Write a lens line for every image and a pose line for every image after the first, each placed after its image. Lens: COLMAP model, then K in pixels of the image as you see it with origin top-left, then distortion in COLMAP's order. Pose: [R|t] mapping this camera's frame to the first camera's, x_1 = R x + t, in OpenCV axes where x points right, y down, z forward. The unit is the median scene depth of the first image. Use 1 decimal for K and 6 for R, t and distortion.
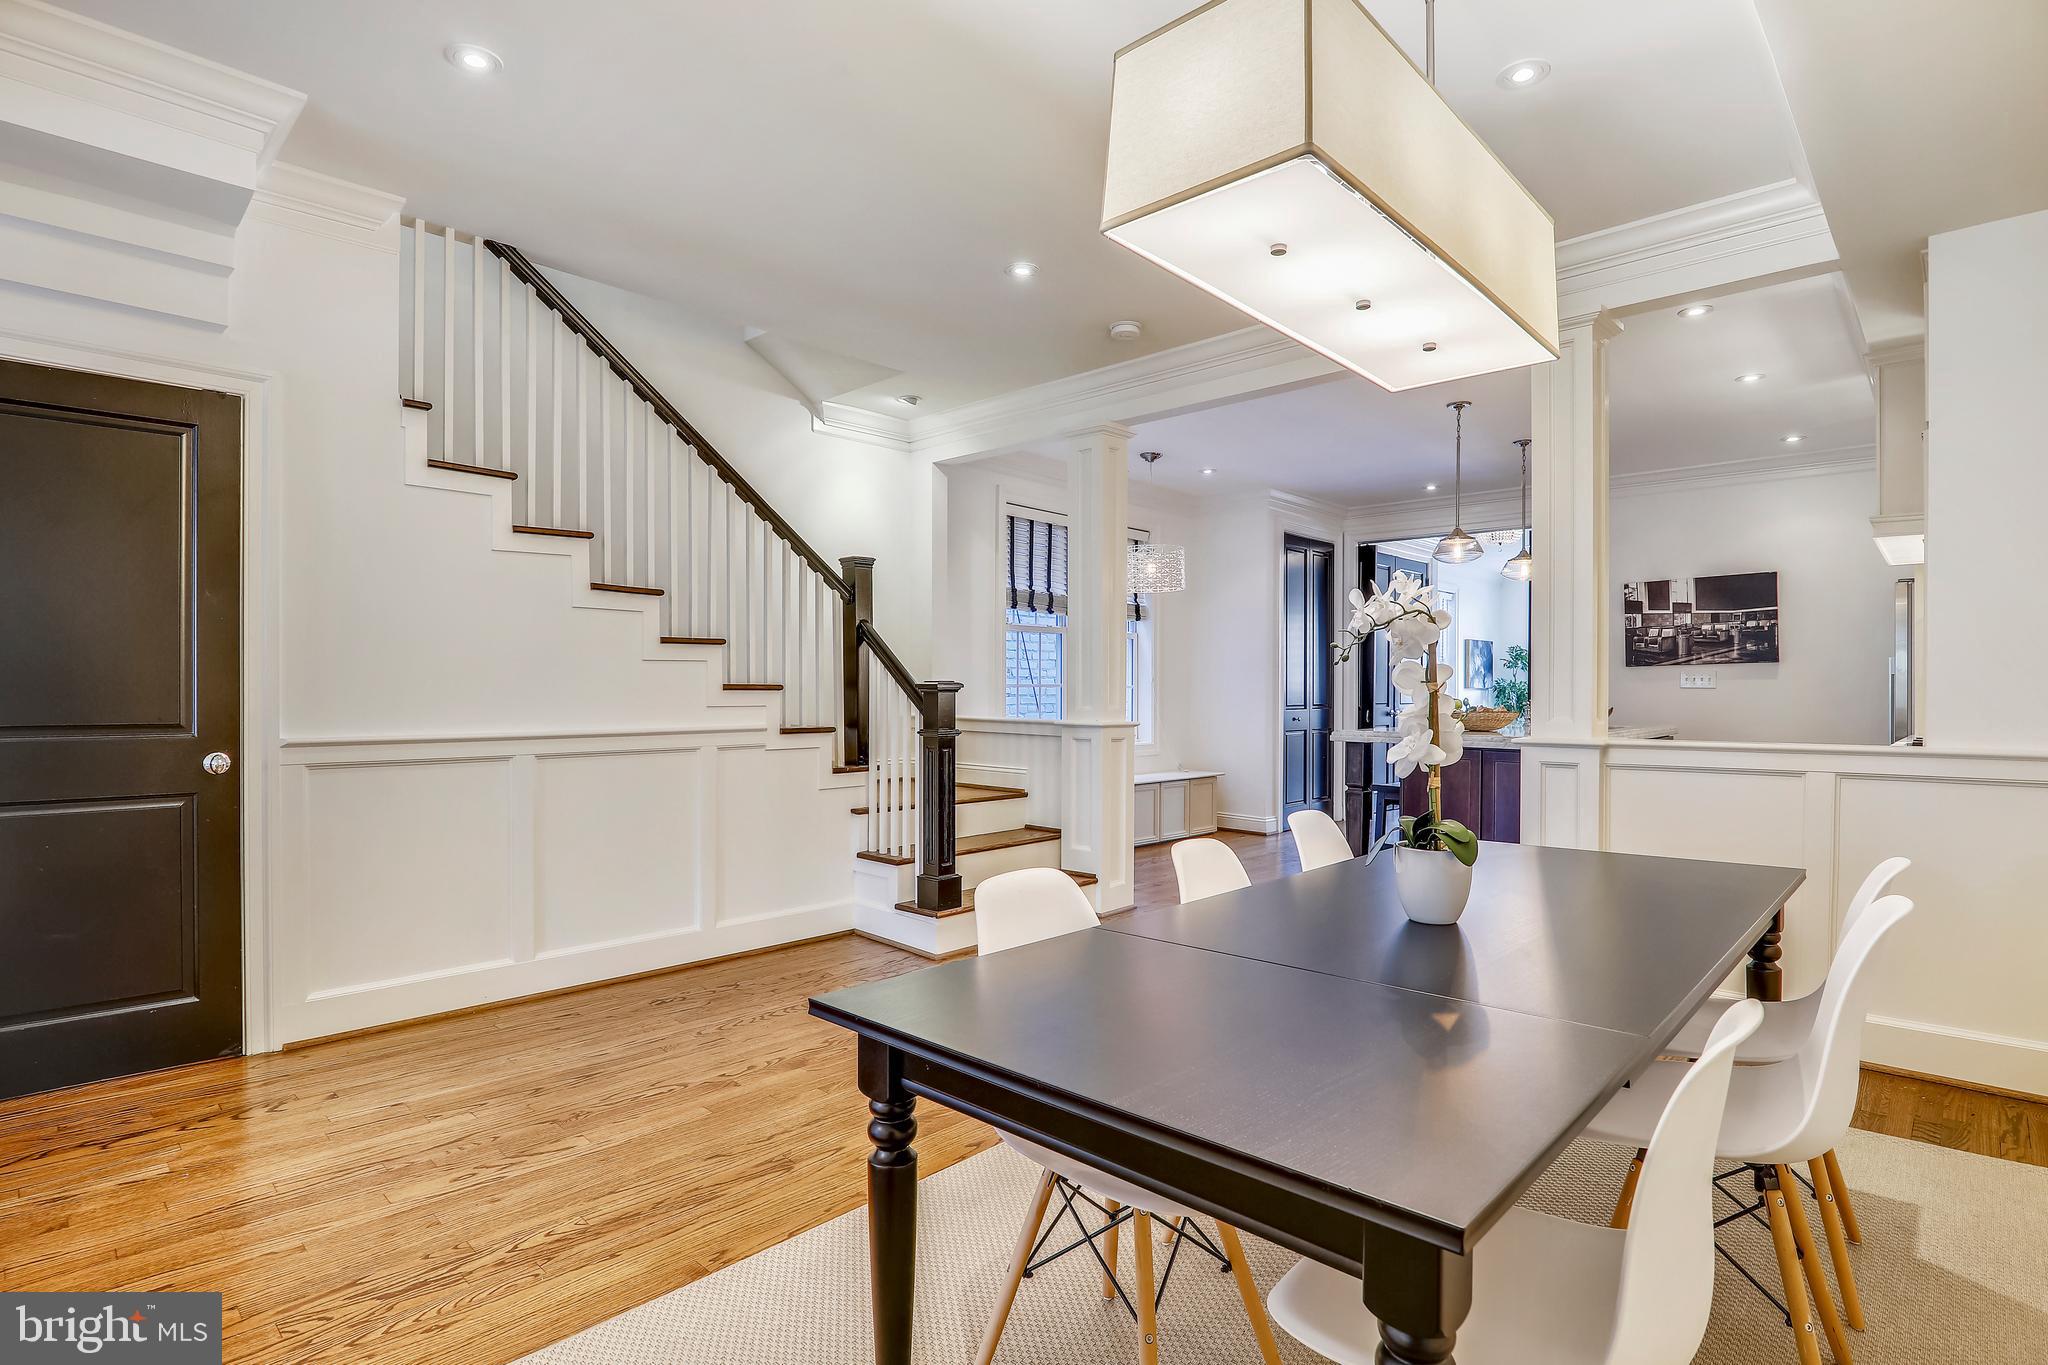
lens RADIAL K [[1009.9, 0, 1024.0], [0, 1009.9, 682.5], [0, 0, 1]] dist [0.000633, -0.000411]
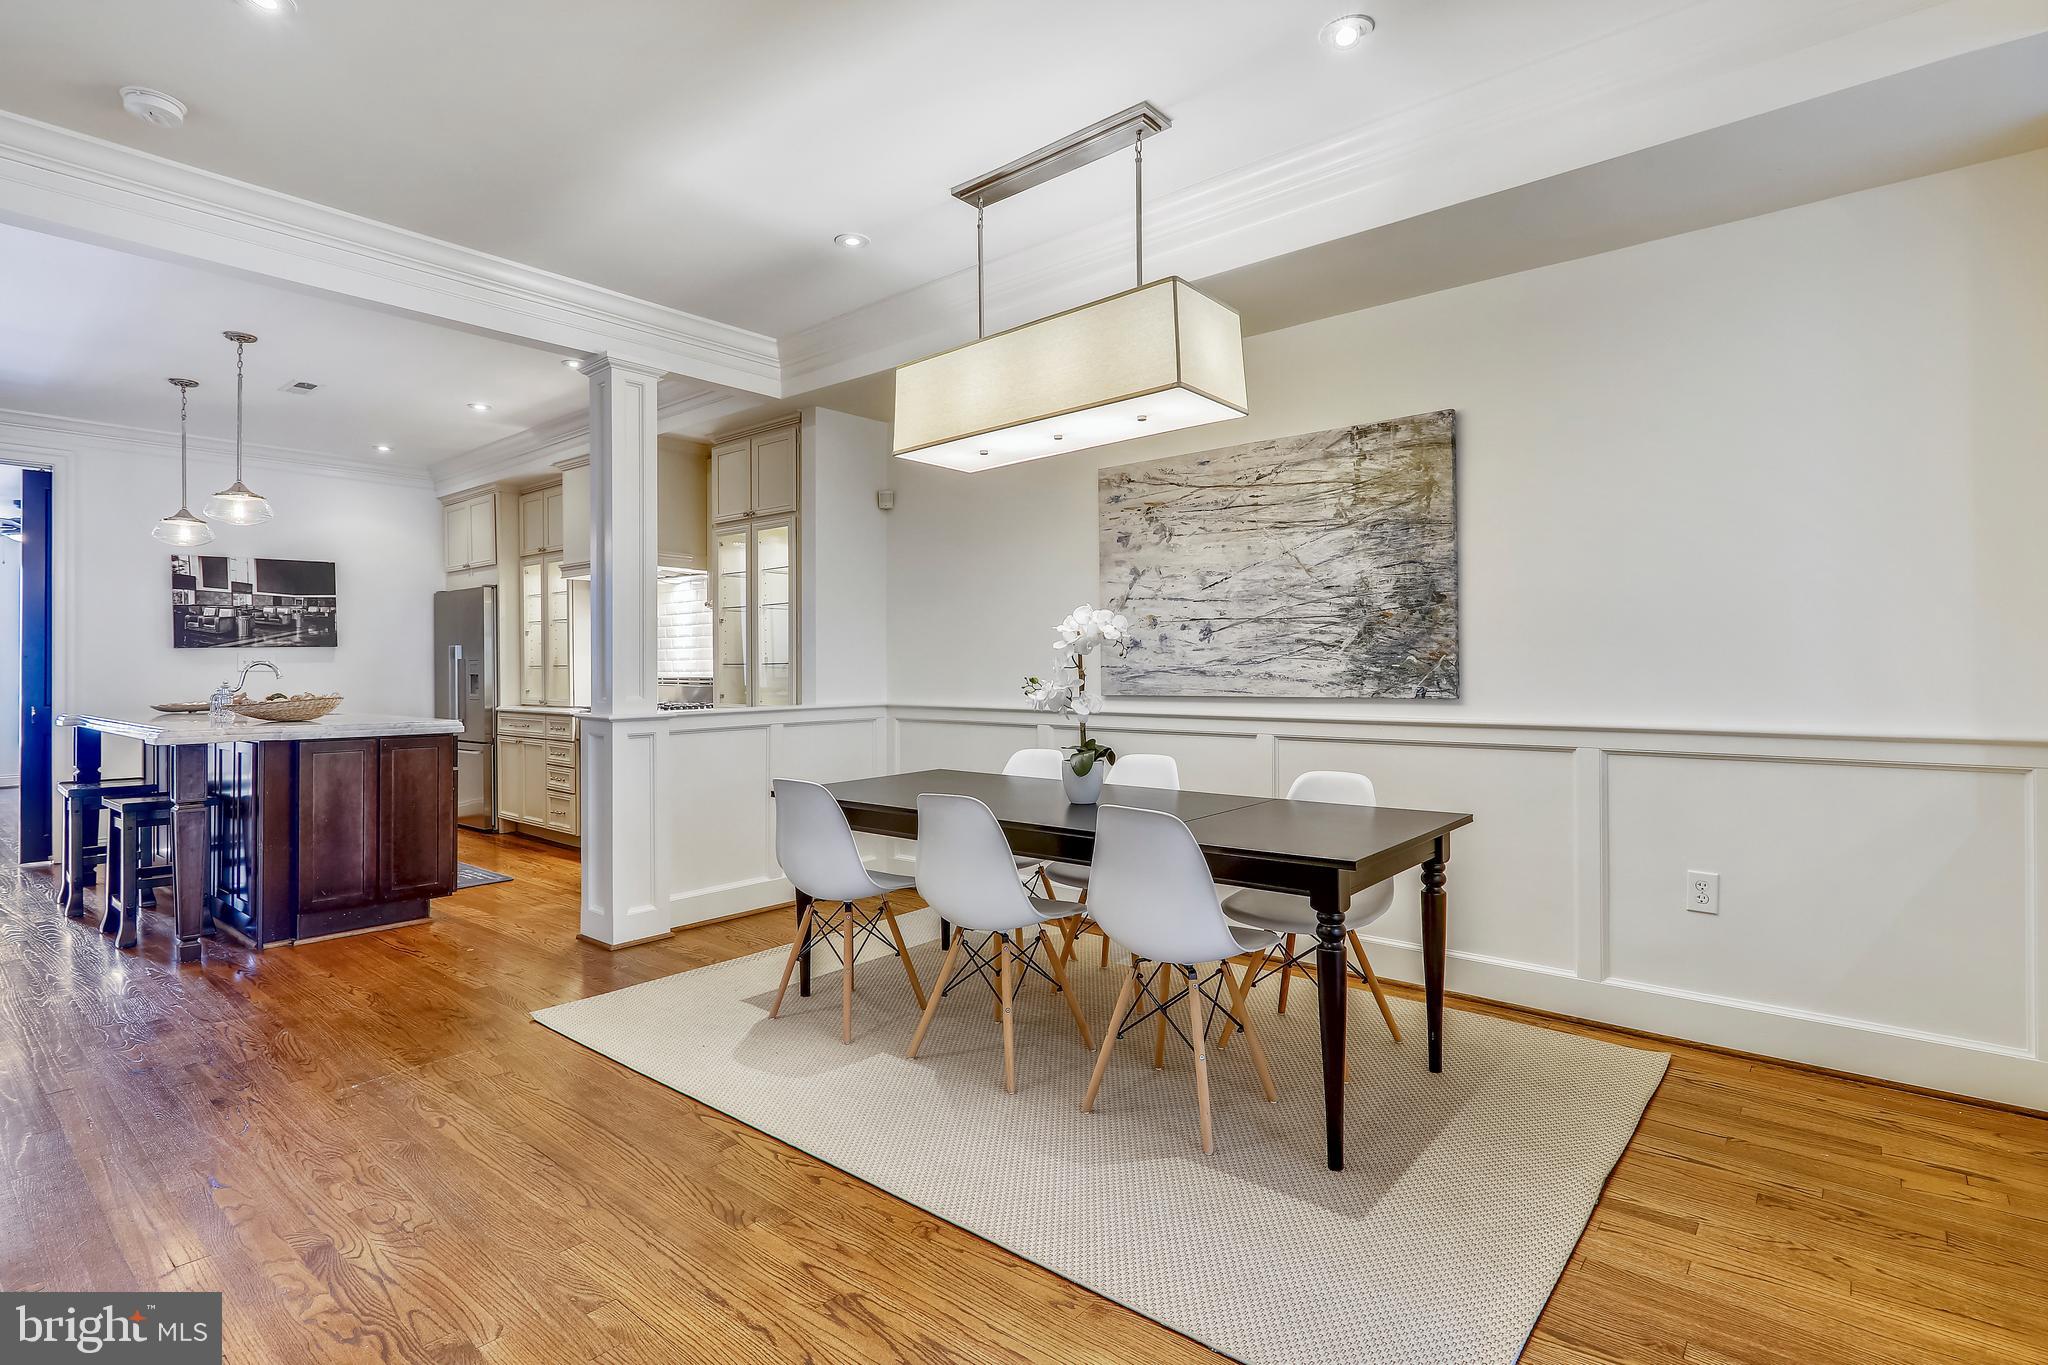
lens RADIAL K [[995.8, 0, 1019.3], [0, 995.8, 670.4], [0, 0, 1]] dist [-0.000585, -0.000140]
pose [[-0.043664, -0.005121, 0.999033, -0.343196], [-0.001975, 0.999985, 0.005040, -0.001535], [-0.999044, -0.001753, -0.043673, 0.311483]]
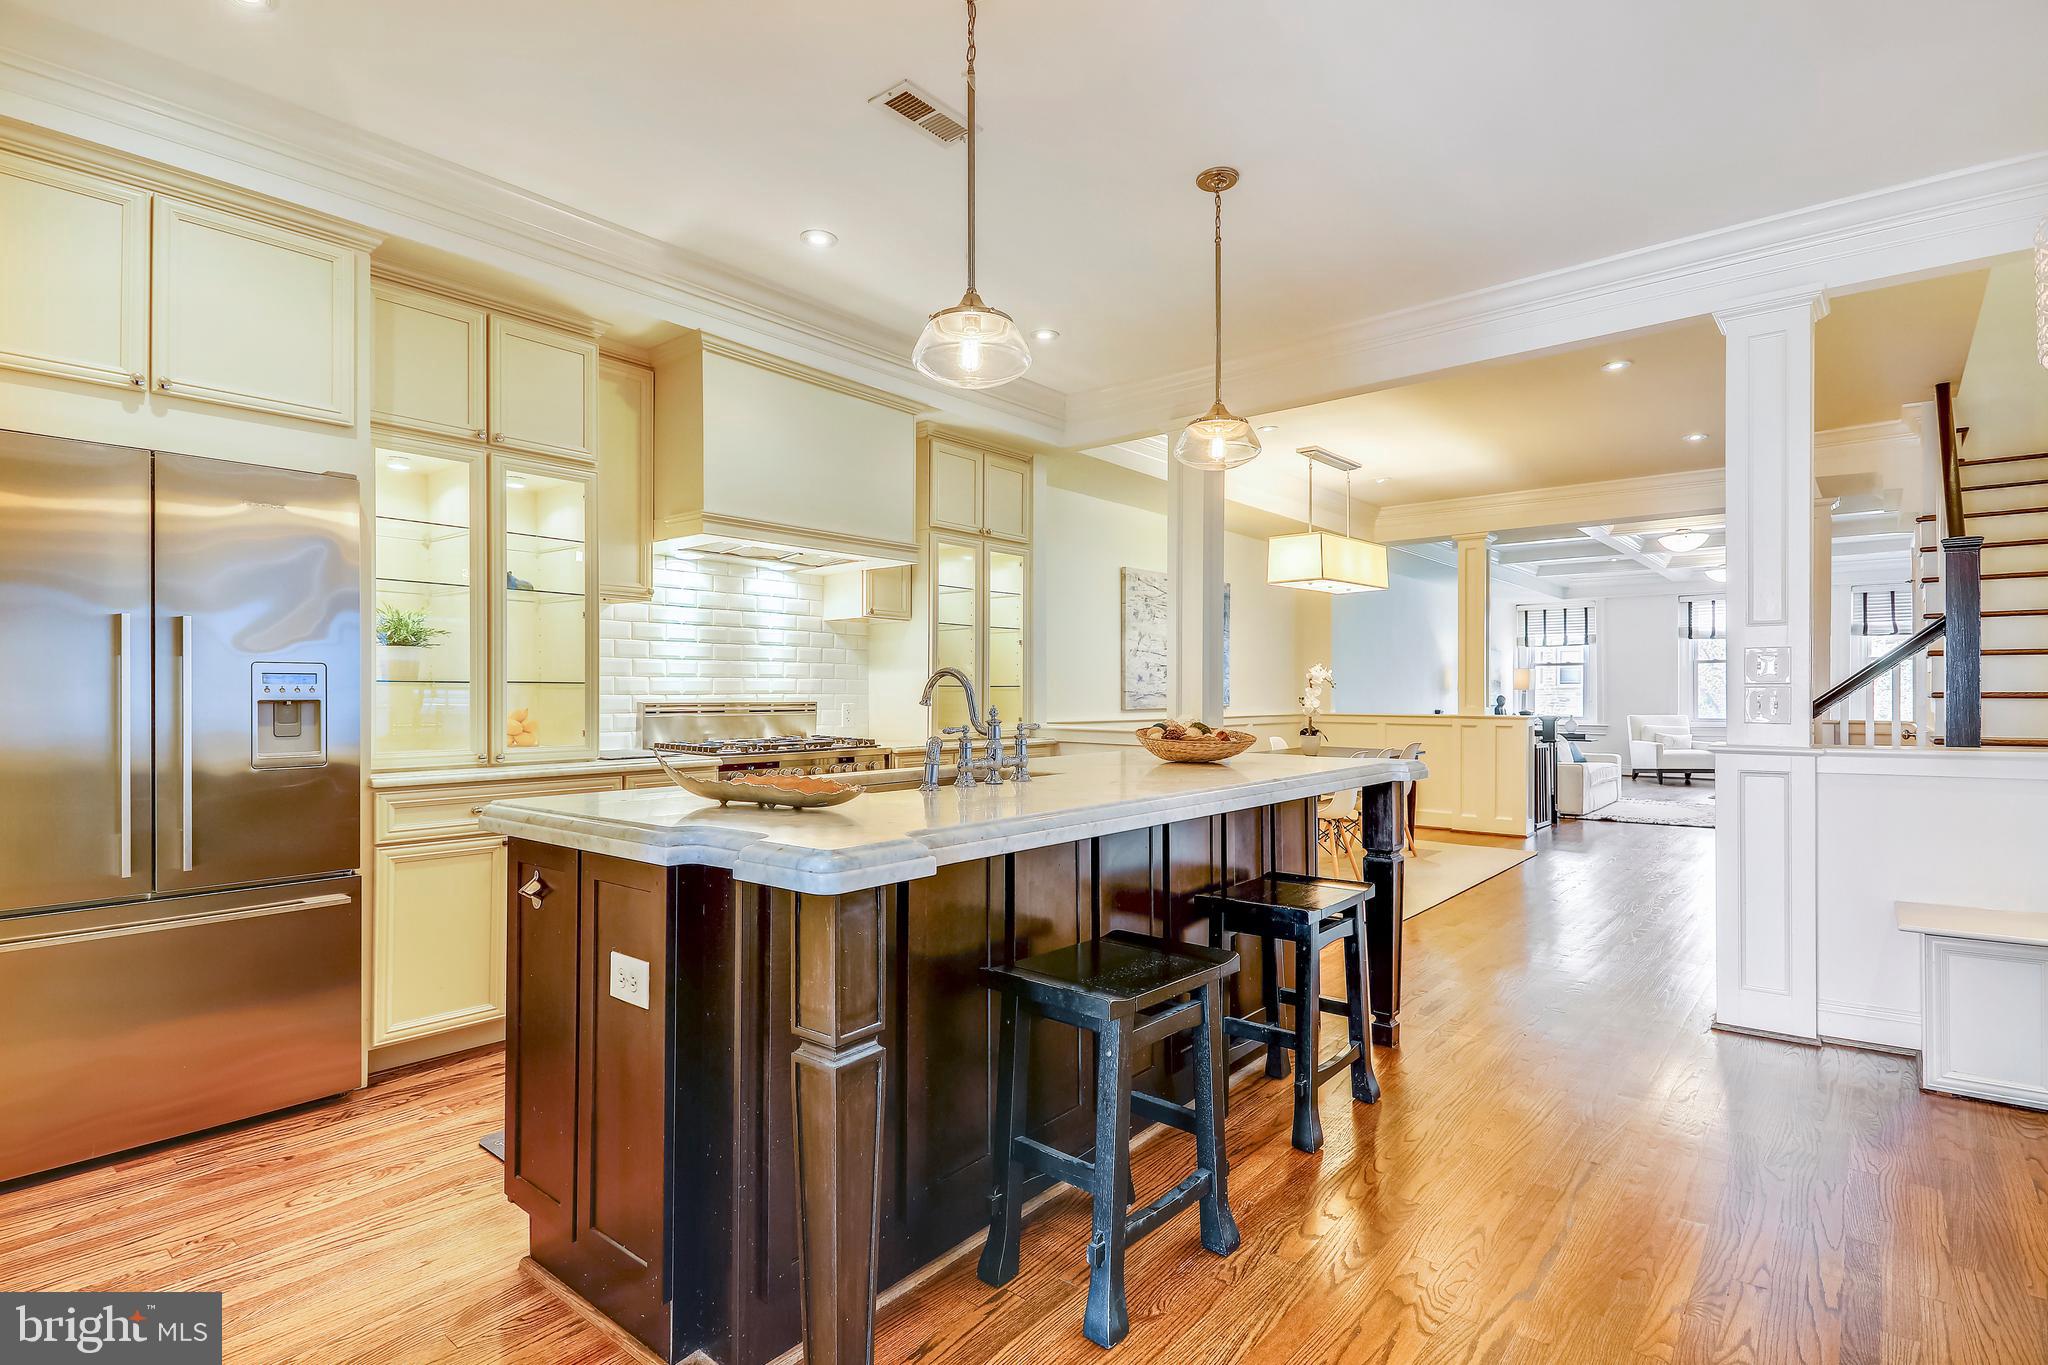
lens RADIAL K [[1009.9, 0, 1024.0], [0, 1009.9, 682.5], [0, 0, 1]] dist [0.000633, -0.000411]
pose [[-0.997890, -0.005203, -0.064712, 0.472689], [-0.004075, 0.999838, -0.017551, 0.008331], [0.064793, -0.017251, -0.997750, 1.259763]]
